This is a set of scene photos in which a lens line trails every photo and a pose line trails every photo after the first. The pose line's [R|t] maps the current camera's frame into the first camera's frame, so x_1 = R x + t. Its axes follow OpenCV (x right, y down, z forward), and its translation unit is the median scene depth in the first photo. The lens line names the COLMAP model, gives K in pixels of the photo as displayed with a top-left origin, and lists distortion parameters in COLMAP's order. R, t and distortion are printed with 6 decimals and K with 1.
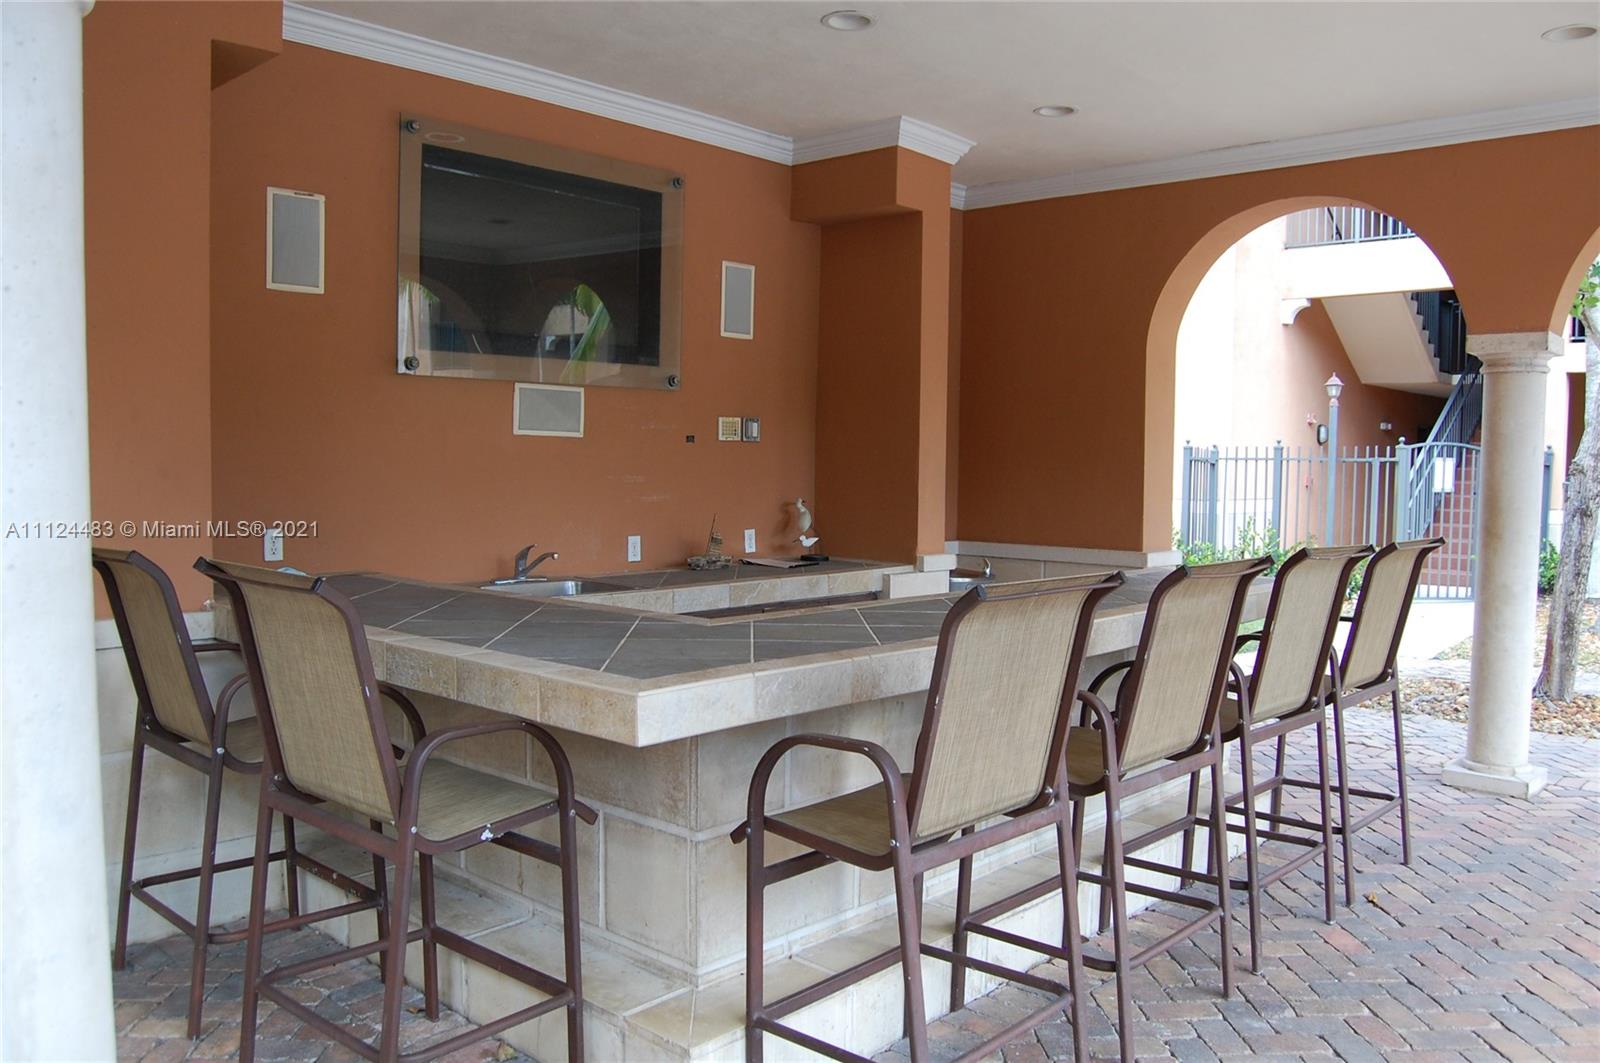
lens RADIAL K [[1261.1, 0, 793.8], [0, 1261.1, 546.0], [0, 0, 1]] dist [-0.074579, -0.002524]
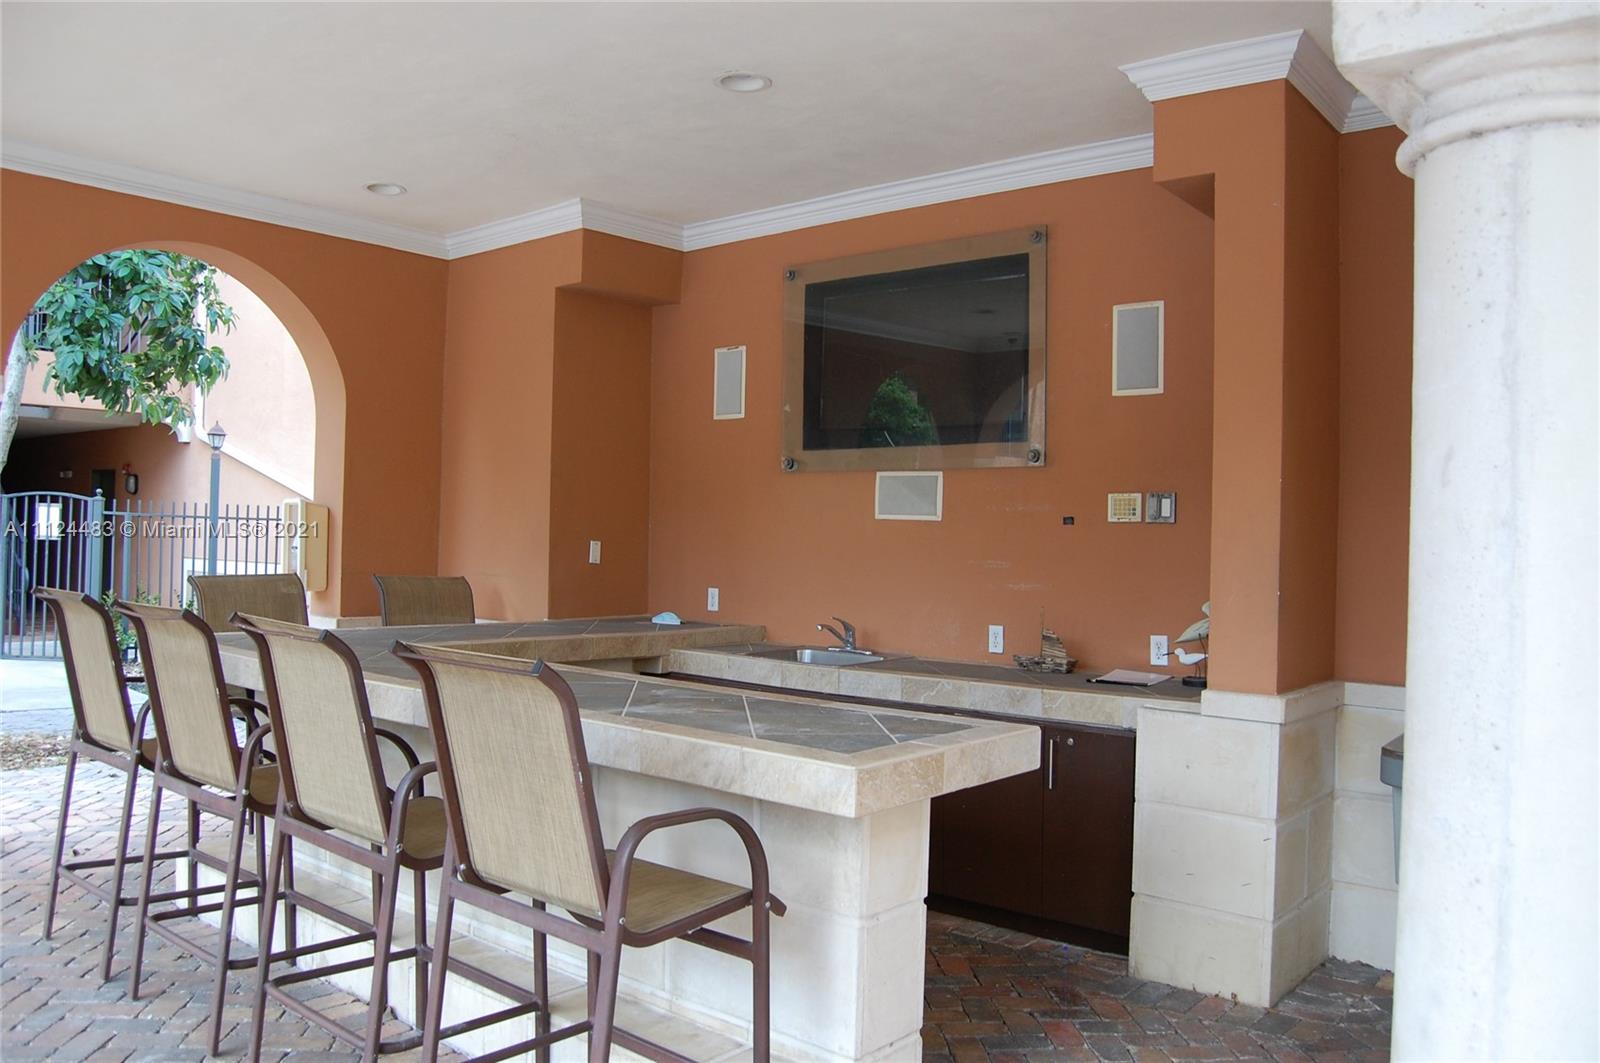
lens RADIAL K [[1321.6, 0, 800.0], [0, 1321.6, 531.5], [0, 0, 1]] dist [-0.031064, 0.001480]
pose [[0.023266, -0.016480, -0.999593, 0.927940], [-0.091470, 0.995635, -0.018544, -0.050167], [0.995536, 0.091864, 0.021657, 0.908733]]
